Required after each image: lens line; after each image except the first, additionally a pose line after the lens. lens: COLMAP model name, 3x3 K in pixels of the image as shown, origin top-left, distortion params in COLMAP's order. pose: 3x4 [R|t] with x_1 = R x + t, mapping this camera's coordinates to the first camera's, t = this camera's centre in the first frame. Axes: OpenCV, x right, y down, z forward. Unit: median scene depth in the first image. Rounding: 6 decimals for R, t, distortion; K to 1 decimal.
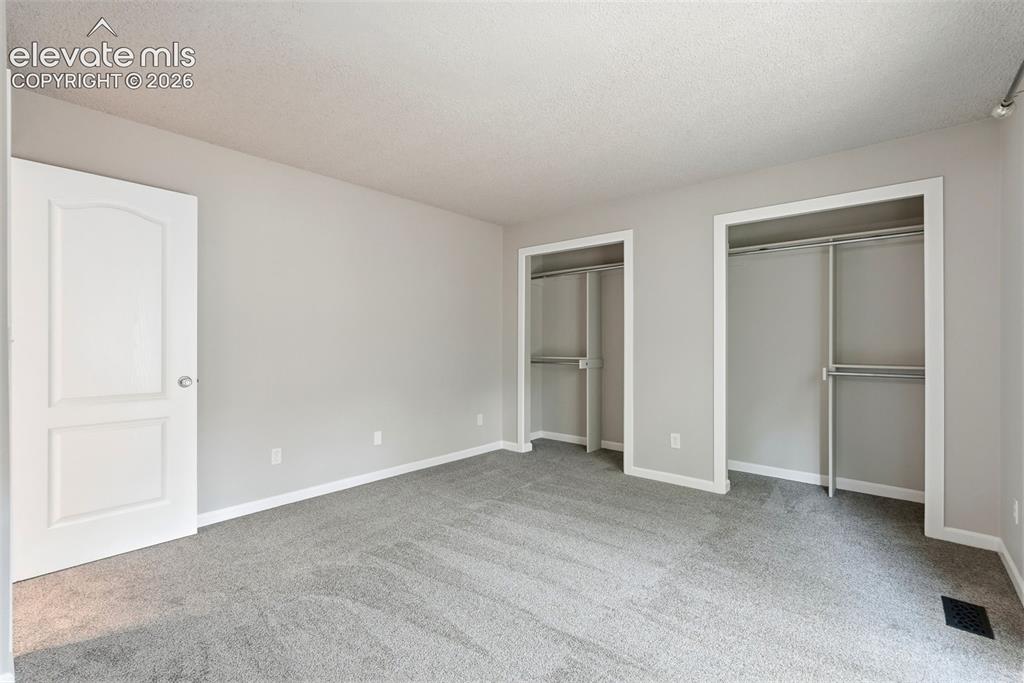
lens RADIAL K [[460.2, 0, 512.4], [0, 460.2, 343.2], [0, 0, 1]] dist [-0.002807, -0.000048]
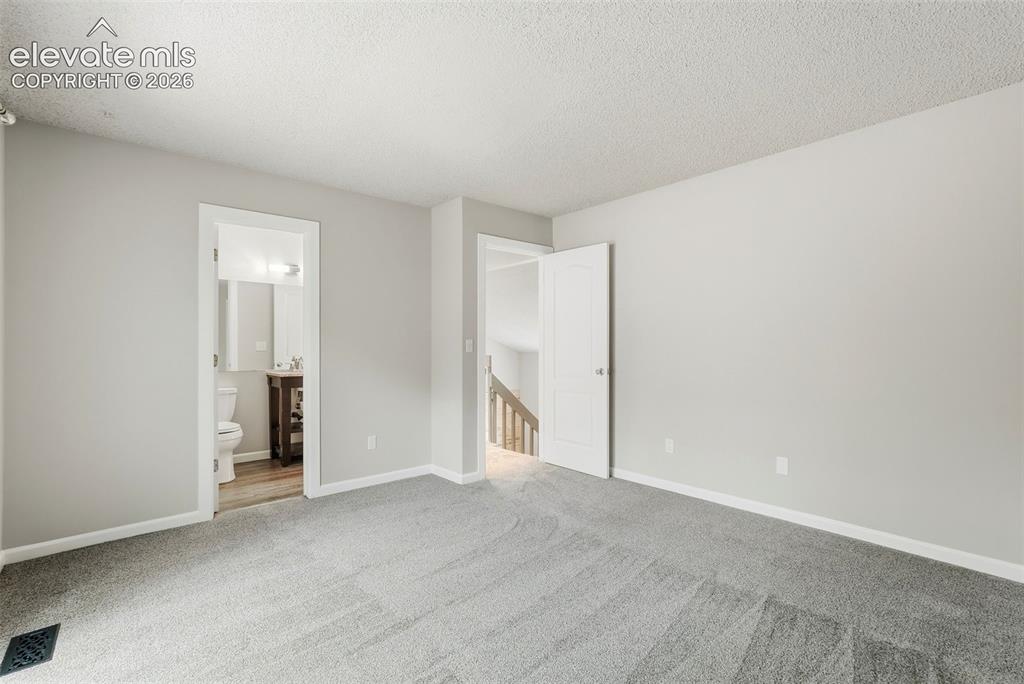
lens RADIAL K [[460.2, 0, 512.7], [0, 460.2, 344.1], [0, 0, 1]] dist [-0.002807, -0.000048]
pose [[-0.157437, -0.004480, -0.987519, 0.785321], [0.004129, 0.999978, -0.005195, 0.000712], [0.987520, -0.004895, -0.157415, 0.948606]]
